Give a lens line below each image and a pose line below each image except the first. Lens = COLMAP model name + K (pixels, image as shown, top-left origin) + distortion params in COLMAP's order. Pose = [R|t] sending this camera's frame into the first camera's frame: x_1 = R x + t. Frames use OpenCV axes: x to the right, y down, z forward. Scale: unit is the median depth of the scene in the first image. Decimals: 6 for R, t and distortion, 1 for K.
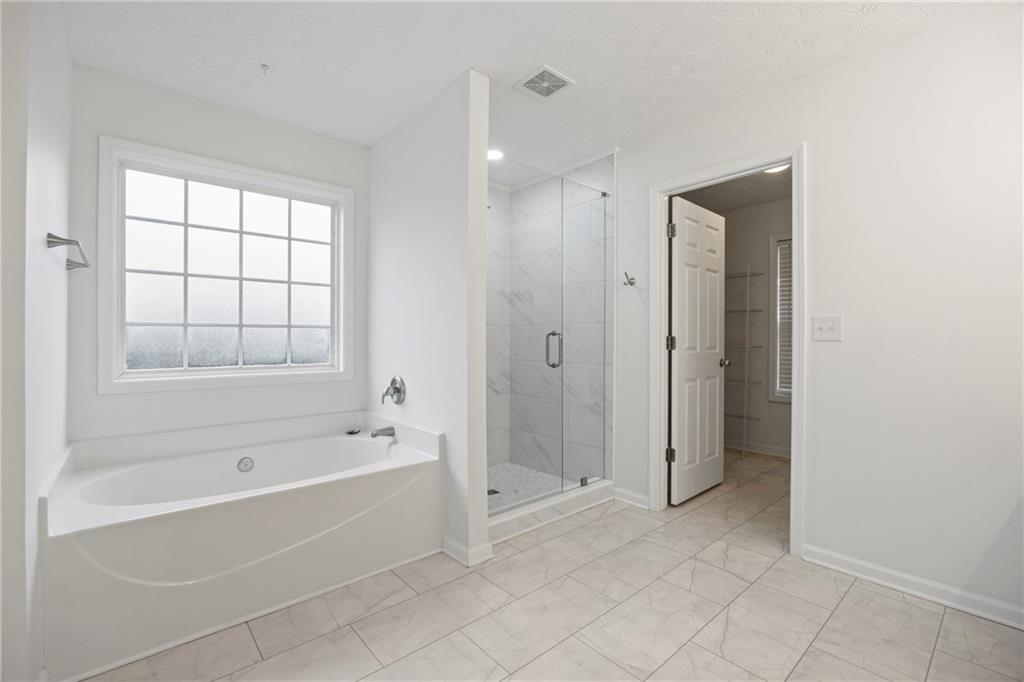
lens RADIAL K [[452.1, 0, 508.5], [0, 452.1, 336.6], [0, 0, 1]] dist [-0.012664, 0.000141]
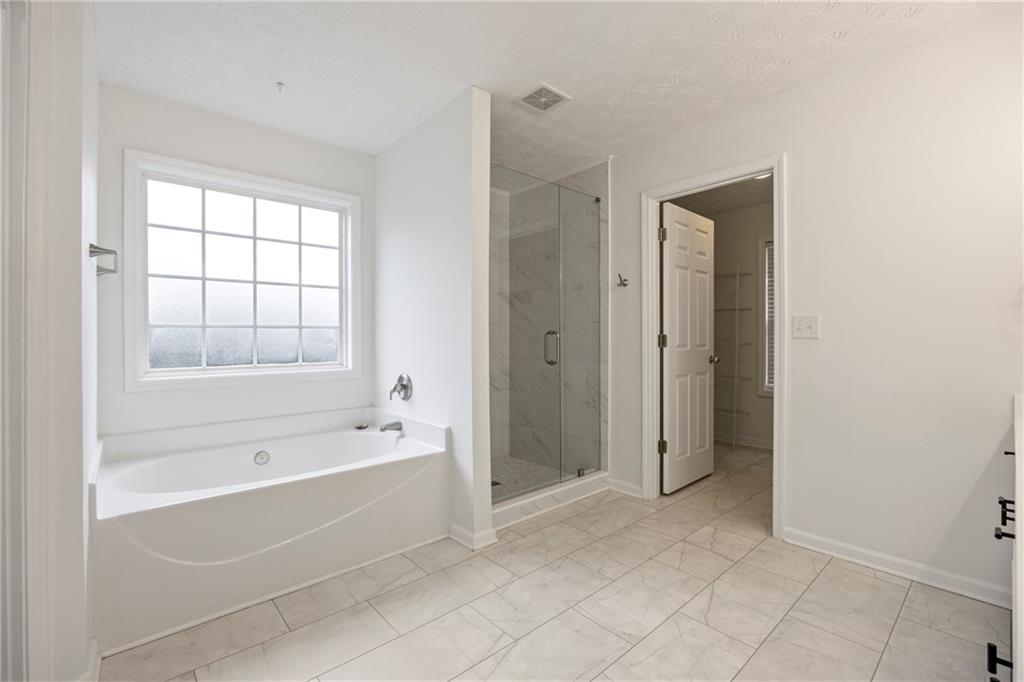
lens RADIAL K [[452.1, 0, 508.5], [0, 452.1, 336.6], [0, 0, 1]] dist [-0.012664, 0.000141]
pose [[0.999957, -0.005291, 0.007561, -0.010538], [0.005265, 0.999980, 0.003468, -0.001803], [-0.007580, -0.003428, 0.999965, -0.067147]]
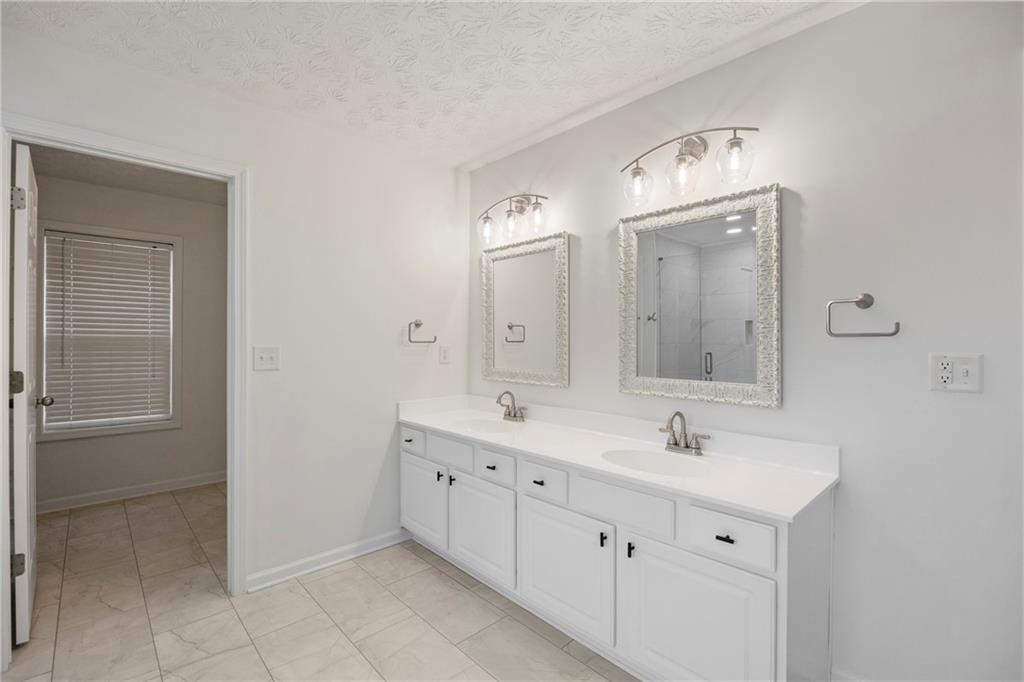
lens RADIAL K [[446.8, 0, 517.3], [0, 446.8, 340.9], [0, 0, 1]] dist [-0.015110, -0.000258]
pose [[-0.047869, -0.003294, 0.998848, -0.320277], [-0.009250, 0.999953, 0.002855, -0.061000], [-0.998811, -0.009103, -0.047897, 0.433959]]
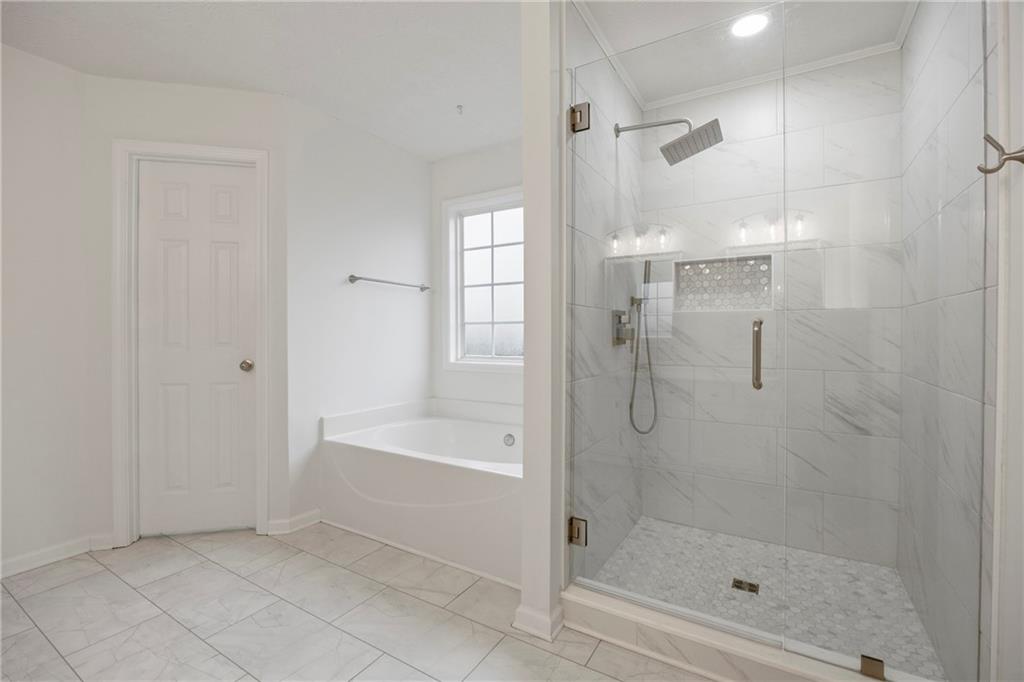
lens RADIAL K [[452.1, 0, 508.5], [0, 452.1, 336.6], [0, 0, 1]] dist [-0.012664, 0.000141]
pose [[0.299368, 0.005977, -0.954119, 0.585573], [0.004799, 0.999958, 0.007770, 0.004028], [0.954126, -0.006905, 0.299327, 0.688107]]
